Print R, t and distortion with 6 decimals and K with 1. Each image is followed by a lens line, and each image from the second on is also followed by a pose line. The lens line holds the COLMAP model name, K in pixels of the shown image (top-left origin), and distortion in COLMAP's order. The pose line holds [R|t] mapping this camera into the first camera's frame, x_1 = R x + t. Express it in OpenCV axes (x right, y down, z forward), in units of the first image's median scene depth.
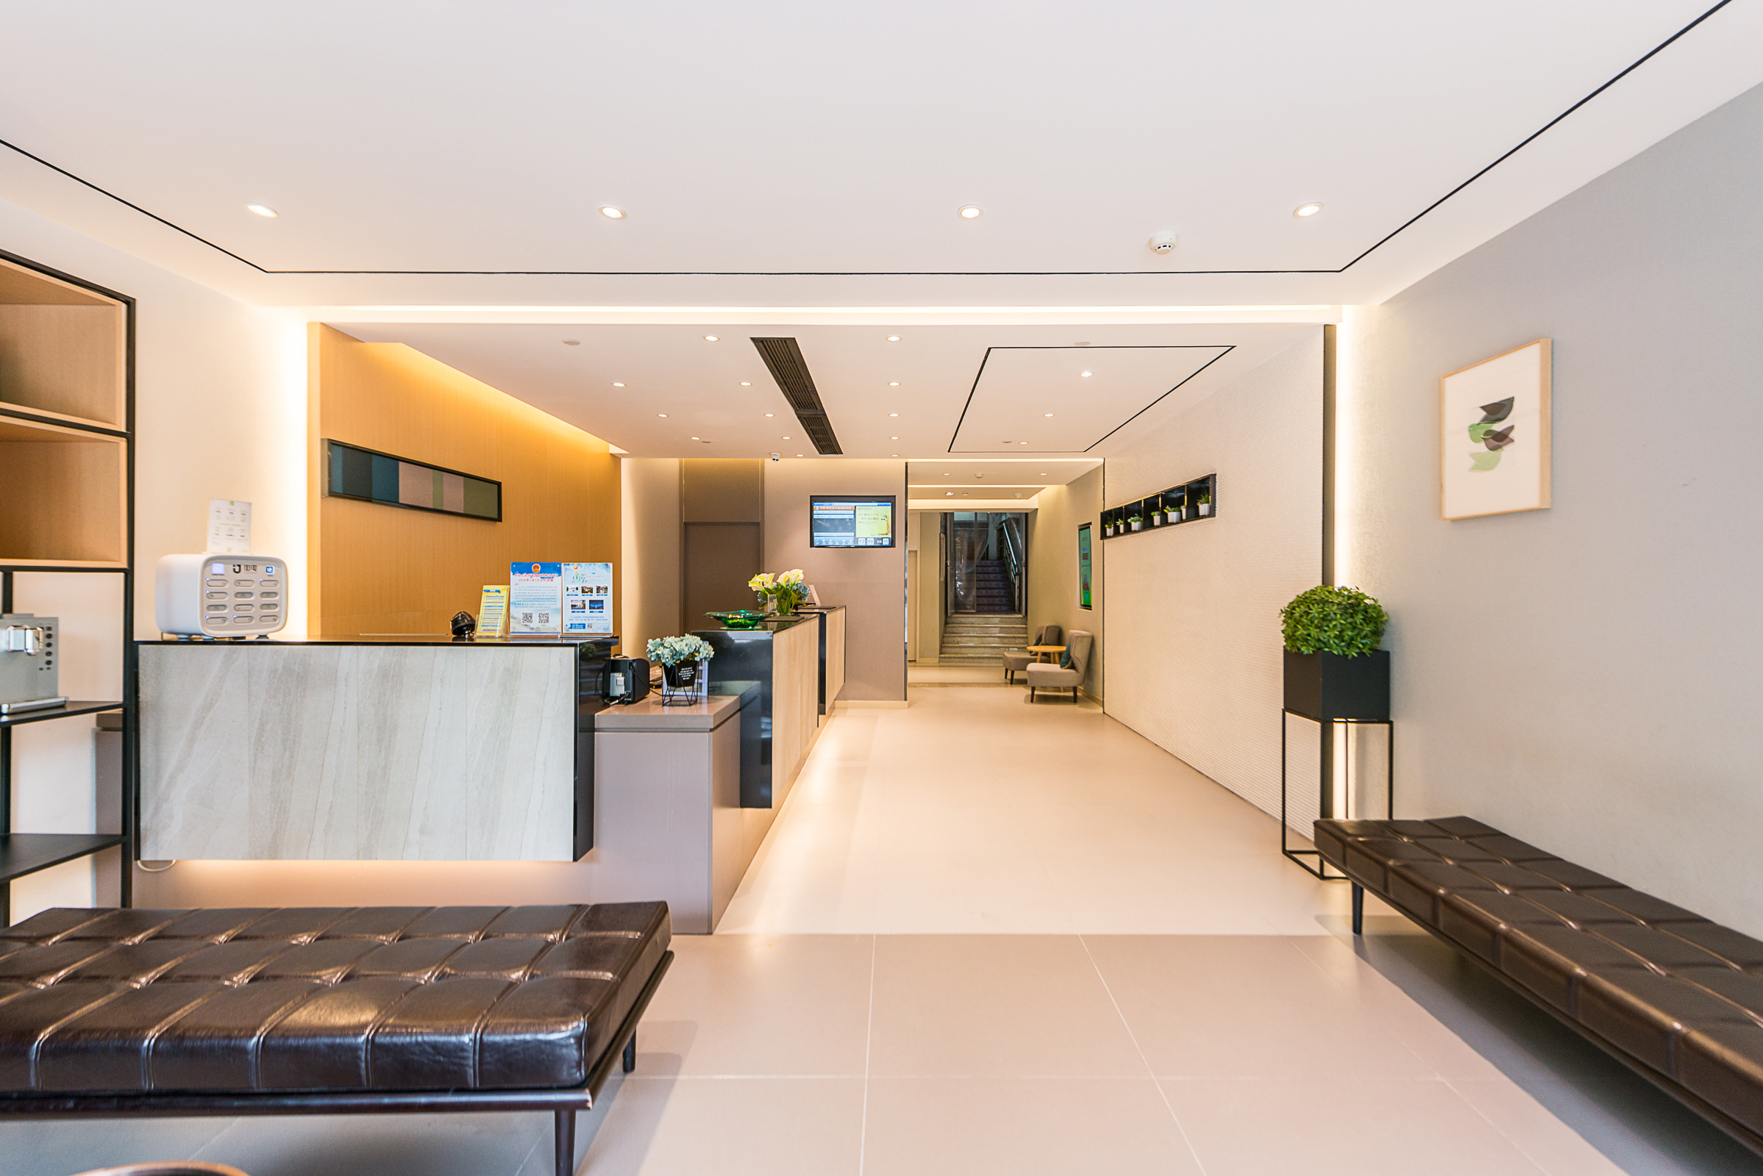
lens RADIAL K [[705.3, 0, 889.6], [0, 705.3, 585.6], [0, 0, 1]] dist [0.000062, 0.000003]
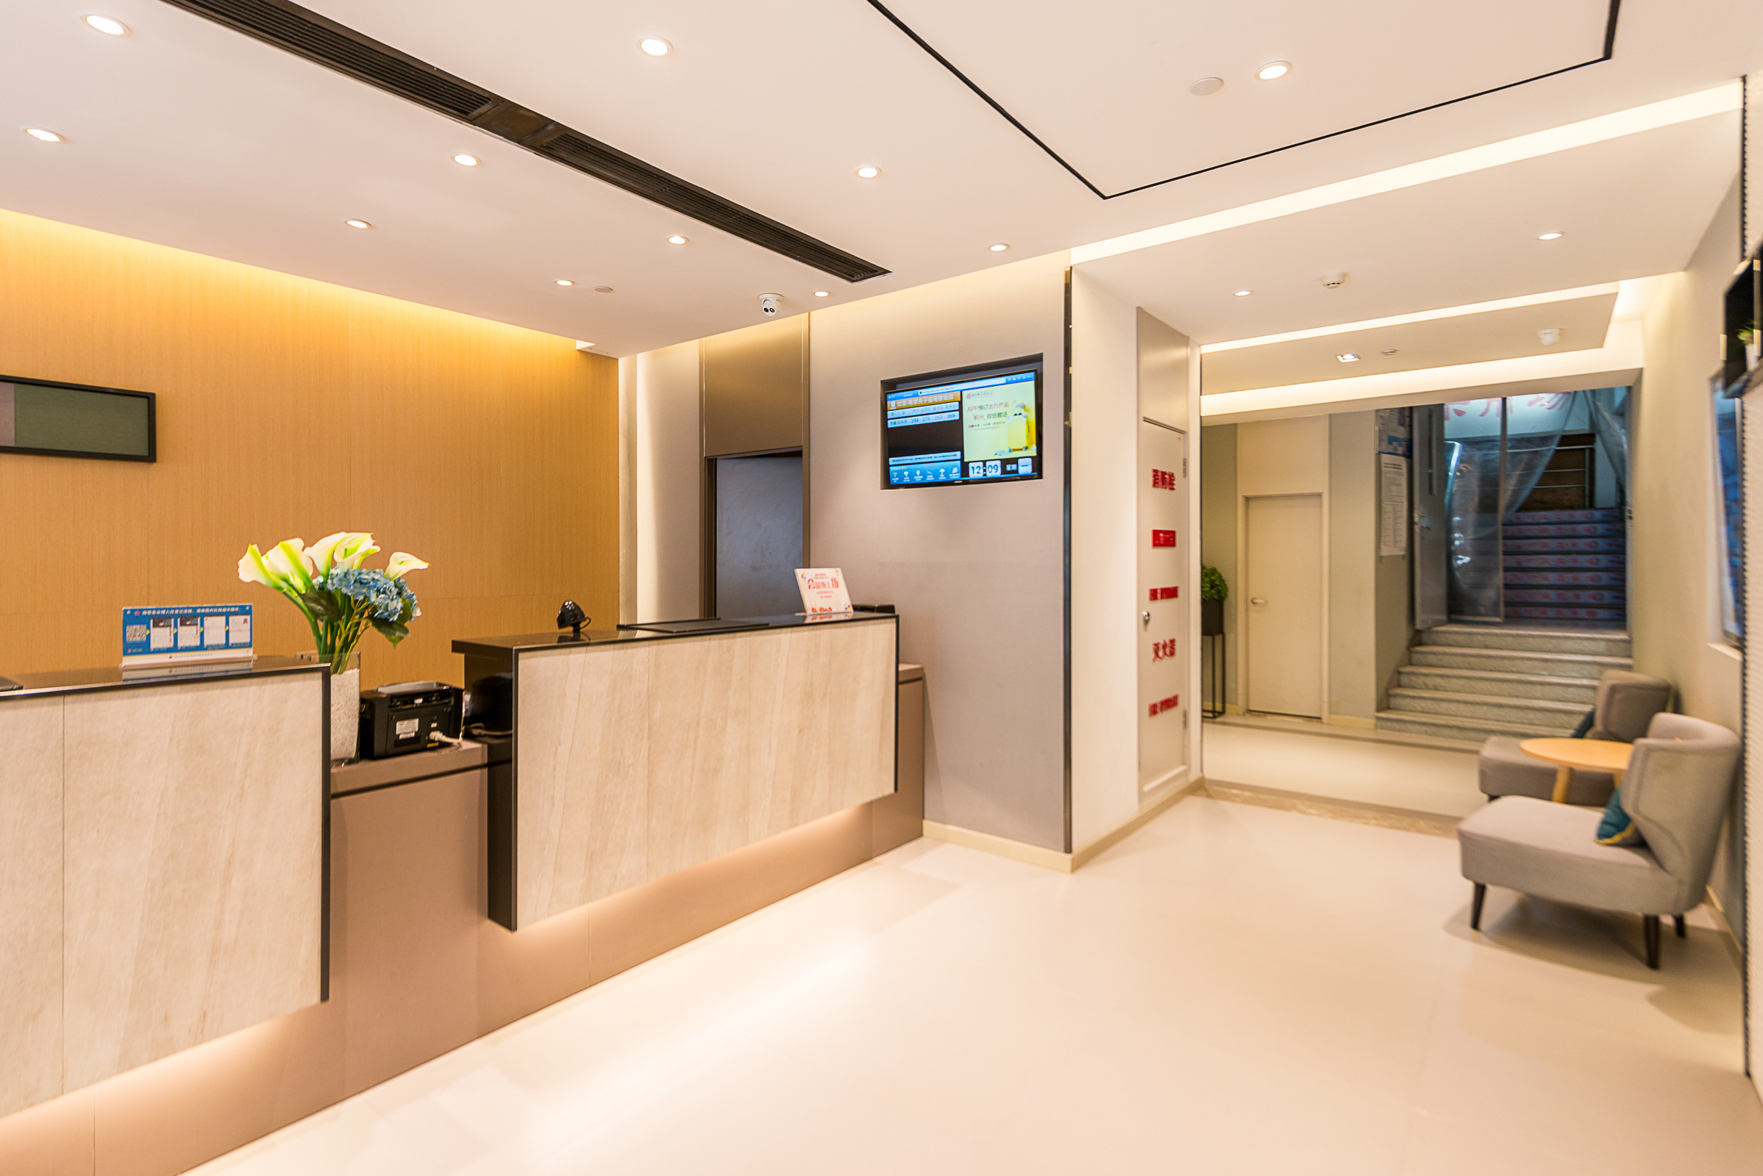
lens RADIAL K [[827.2, 0, 877.5], [0, 827.2, 543.4], [0, 0, 1]] dist [-0.000799, 0.000139]
pose [[0.788681, -0.014390, -0.614634, 0.231938], [0.001194, 0.999760, -0.021875, -0.004254], [0.614801, 0.016519, 0.788509, 0.551348]]
